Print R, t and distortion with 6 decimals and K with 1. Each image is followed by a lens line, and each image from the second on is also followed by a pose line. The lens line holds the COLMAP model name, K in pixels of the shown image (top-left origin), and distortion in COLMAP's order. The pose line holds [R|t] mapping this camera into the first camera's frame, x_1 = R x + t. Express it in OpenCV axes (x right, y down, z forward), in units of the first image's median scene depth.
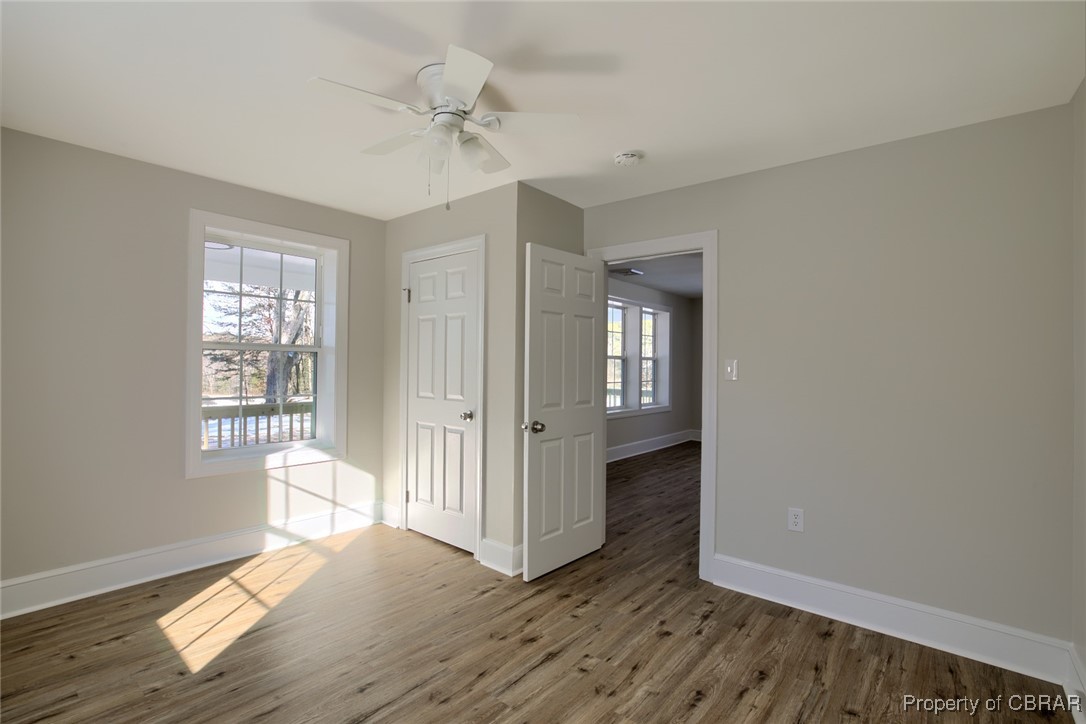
lens RADIAL K [[496.9, 0, 541.5], [0, 496.9, 360.7], [0, 0, 1]] dist [-0.045931, 0.013773]
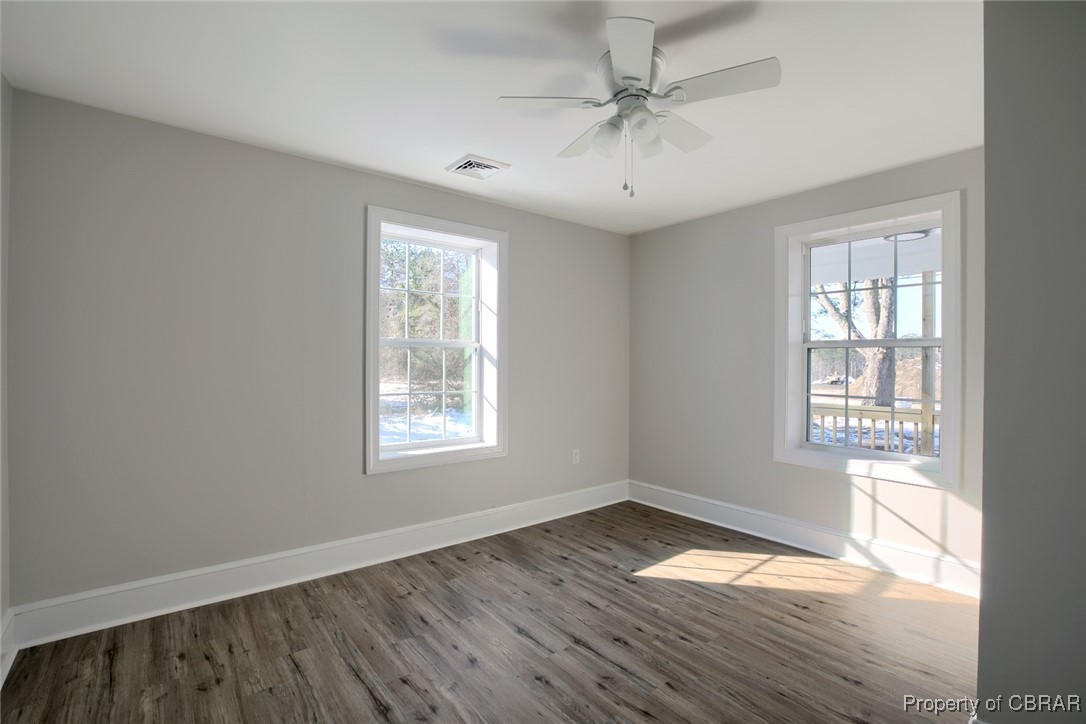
lens RADIAL K [[496.9, 0, 541.5], [0, 496.9, 360.7], [0, 0, 1]] dist [-0.045931, 0.013773]
pose [[-0.182589, -0.010012, -0.983138, 0.614670], [-0.003595, 0.999948, -0.009516, 0.019898], [0.983183, 0.001797, -0.182616, 0.780823]]
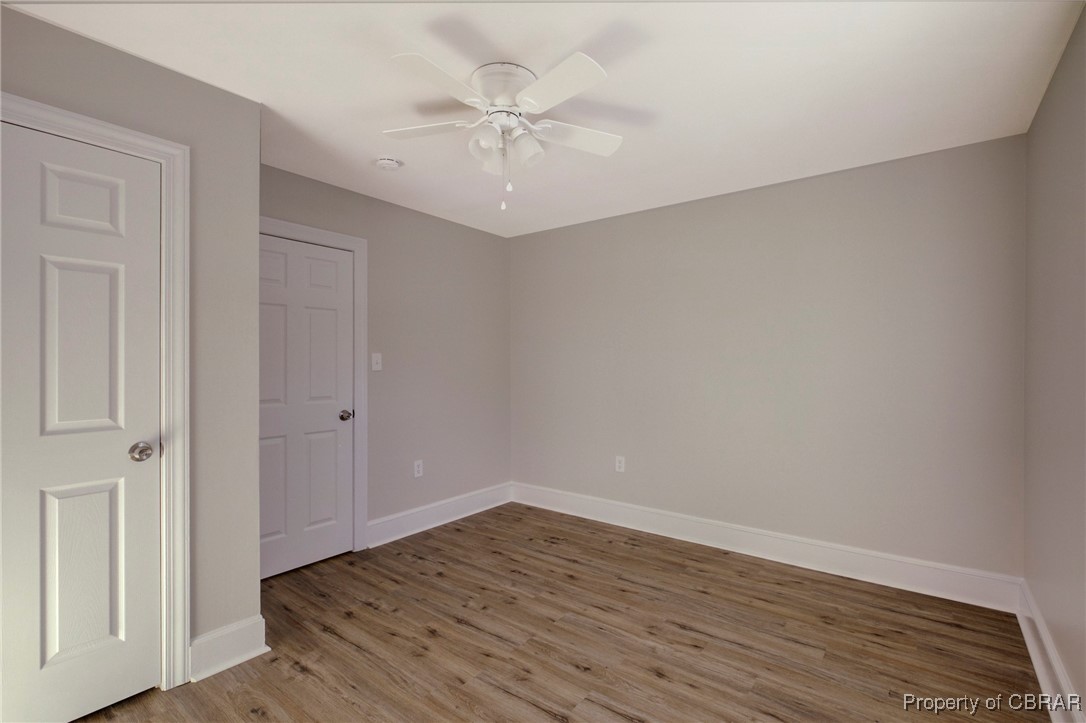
lens RADIAL K [[496.9, 0, 541.5], [0, 496.9, 360.2], [0, 0, 1]] dist [-0.045931, 0.013773]
pose [[-0.049407, -0.011316, 0.998715, -0.940088], [-0.007280, 0.999913, 0.010970, -0.003098], [-0.998752, -0.006729, -0.049485, 0.754788]]
